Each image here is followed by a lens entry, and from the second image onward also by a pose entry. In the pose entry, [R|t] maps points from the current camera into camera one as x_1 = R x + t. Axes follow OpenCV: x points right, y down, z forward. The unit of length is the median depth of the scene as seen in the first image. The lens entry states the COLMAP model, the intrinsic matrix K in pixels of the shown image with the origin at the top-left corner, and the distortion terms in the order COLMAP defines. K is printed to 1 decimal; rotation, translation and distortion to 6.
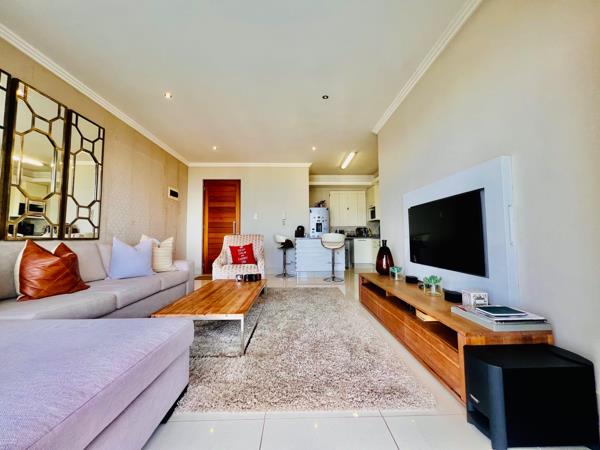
lens RADIAL K [[240.3, 0, 299.2], [0, 240.3, 223.3], [0, 0, 1]] dist [-0.002507, 0.000220]
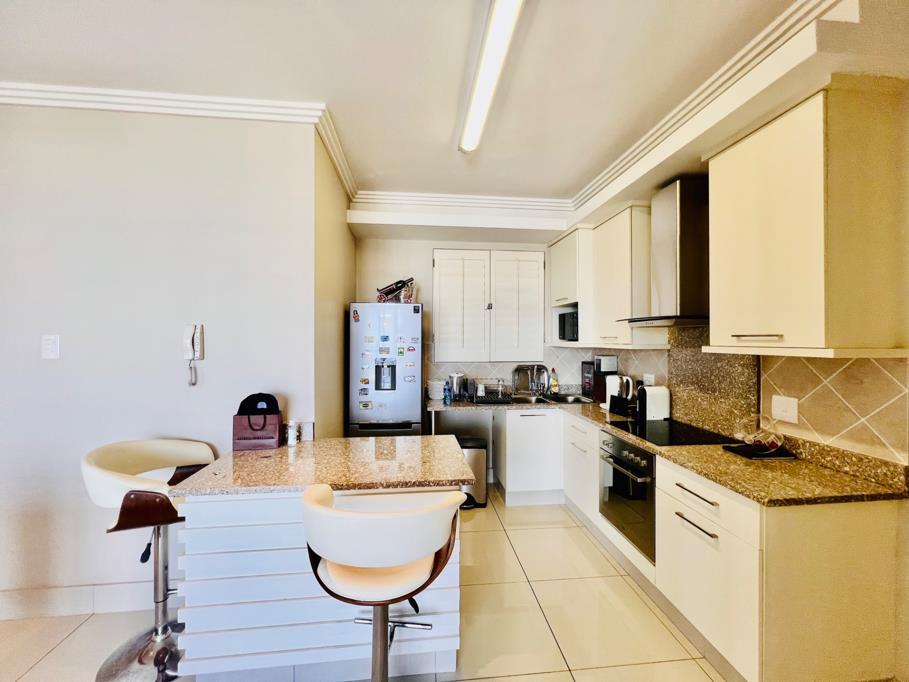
lens RADIAL K [[364.0, 0, 453.2], [0, 364.0, 338.5], [0, 0, 1]] dist [-0.002507, 0.000220]
pose [[0.996637, 0.005205, 0.081773, 0.223636], [-0.009686, 0.998467, 0.054494, -0.086691], [-0.081364, -0.055102, 0.995160, 1.007339]]
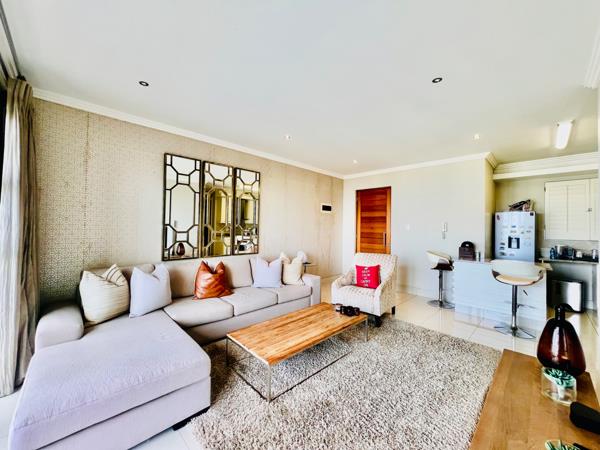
lens RADIAL K [[240.3, 0, 299.2], [0, 240.3, 223.3], [0, 0, 1]] dist [-0.002507, 0.000220]
pose [[0.684373, 0.006079, -0.729107, 0.283290], [0.021480, 0.999363, 0.028495, -0.117178], [0.728815, -0.035163, 0.683807, 0.185205]]
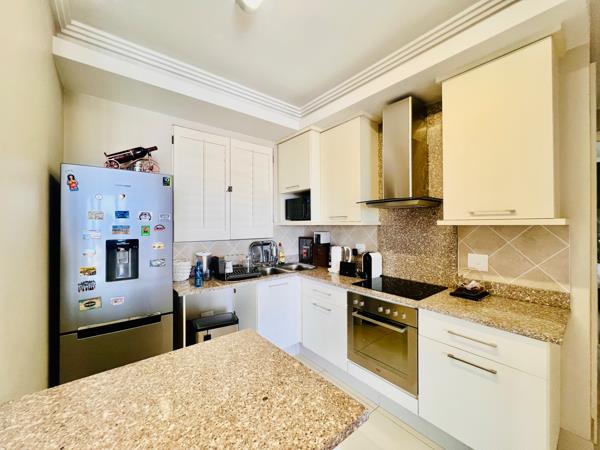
lens RADIAL K [[240.3, 0, 299.2], [0, 240.3, 223.3], [0, 0, 1]] dist [-0.002507, 0.000220]
pose [[0.793346, 0.004879, 0.608752, 0.135884], [-0.035355, 0.998649, 0.038072, -0.054801], [-0.607744, -0.051727, 0.792447, 1.281116]]
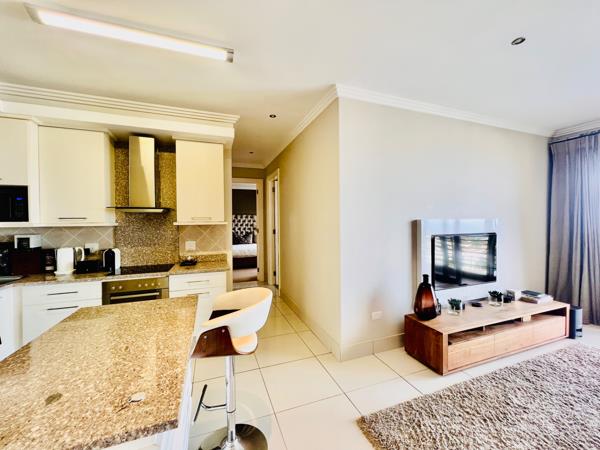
lens RADIAL K [[240.3, 0, 299.2], [0, 240.3, 223.3], [0, 0, 1]] dist [-0.002507, 0.000220]
pose [[-0.325825, 0.003275, 0.945425, -0.206766], [-0.042916, 0.998912, -0.018251, -0.052113], [-0.944456, -0.046520, -0.325330, 1.353749]]
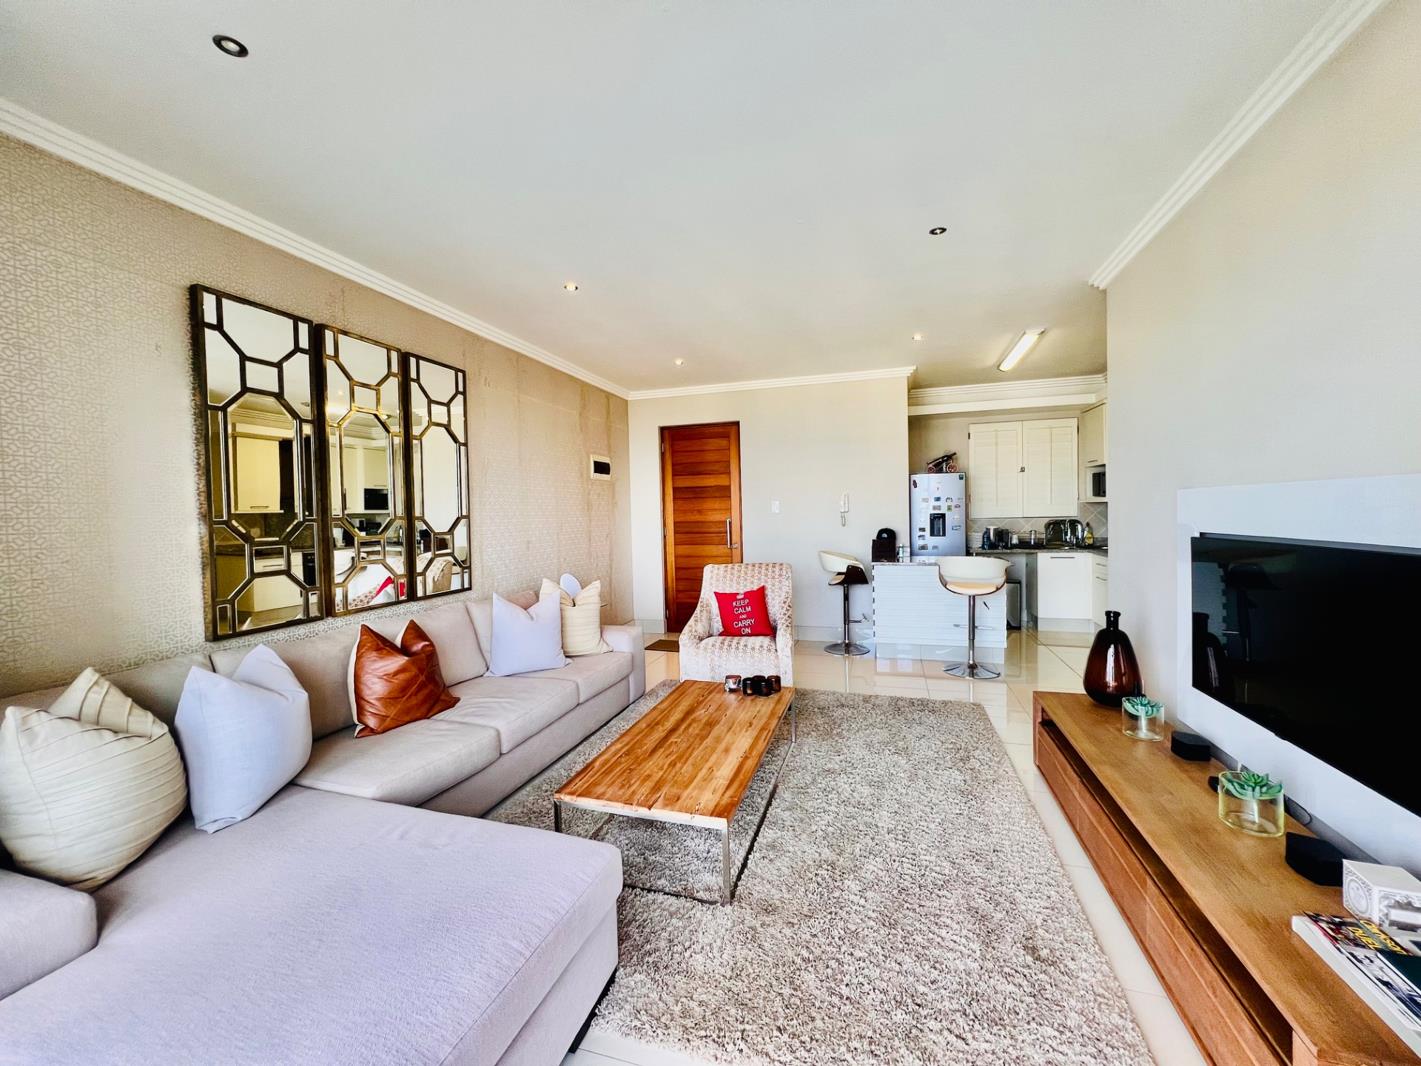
lens RADIAL K [[569.0, 0, 708.5], [0, 569.0, 529.1], [0, 0, 1]] dist [-0.002507, 0.000220]
pose [[0.948298, -0.007720, -0.317288, 0.039307], [0.037301, 0.995487, 0.087262, -0.125741], [0.315183, -0.094585, 0.944306, 0.004798]]
